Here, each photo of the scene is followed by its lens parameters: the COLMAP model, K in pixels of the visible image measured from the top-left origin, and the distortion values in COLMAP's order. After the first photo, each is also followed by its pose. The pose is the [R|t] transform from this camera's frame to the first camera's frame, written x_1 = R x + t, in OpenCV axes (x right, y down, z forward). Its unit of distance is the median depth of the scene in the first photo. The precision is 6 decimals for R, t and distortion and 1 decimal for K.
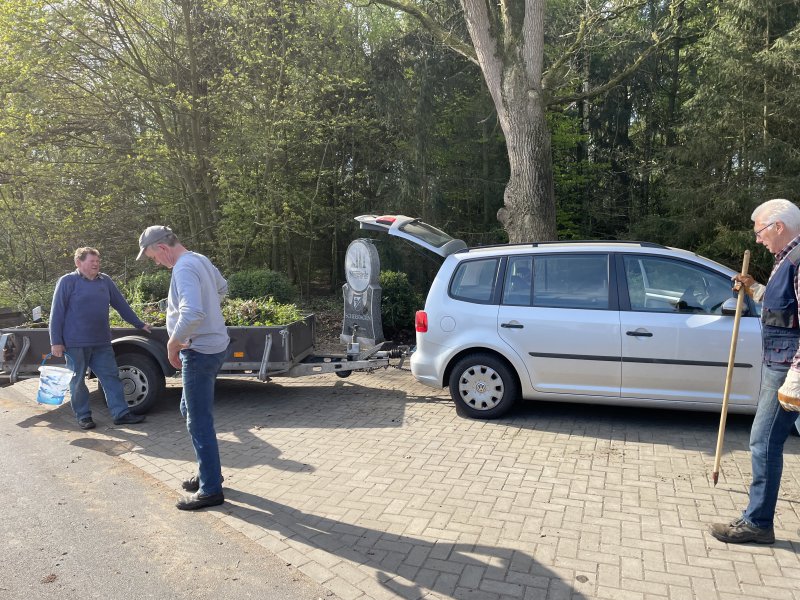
lens RADIAL K [[604.3, 0, 397.0], [0, 604.3, 304.3], [0, 0, 1]] dist [0.047131, -0.033485]
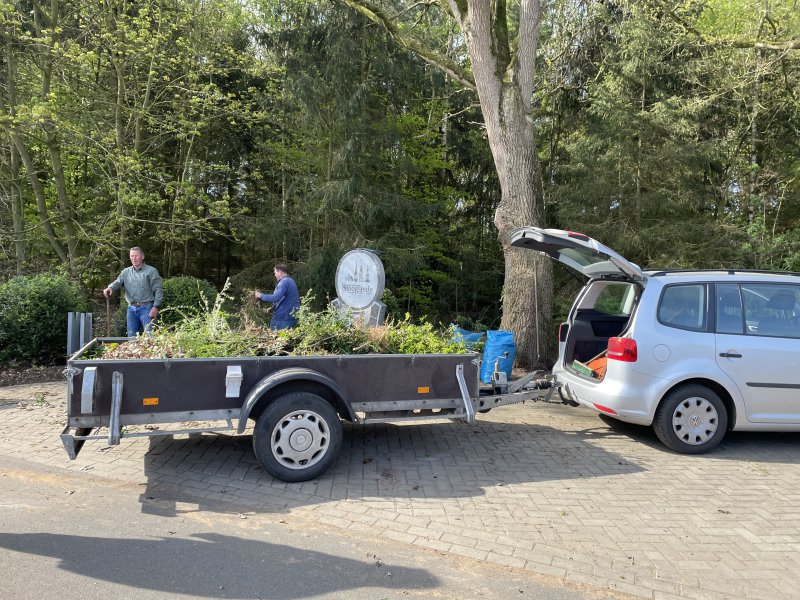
lens RADIAL K [[604.3, 0, 399.6], [0, 604.3, 295.6], [0, 0, 1]] dist [0.047131, -0.033485]
pose [[0.912392, 0.036687, 0.407669, -0.668893], [-0.020856, 0.998848, -0.043210, -0.006128], [-0.408785, 0.030922, 0.912107, 0.314123]]
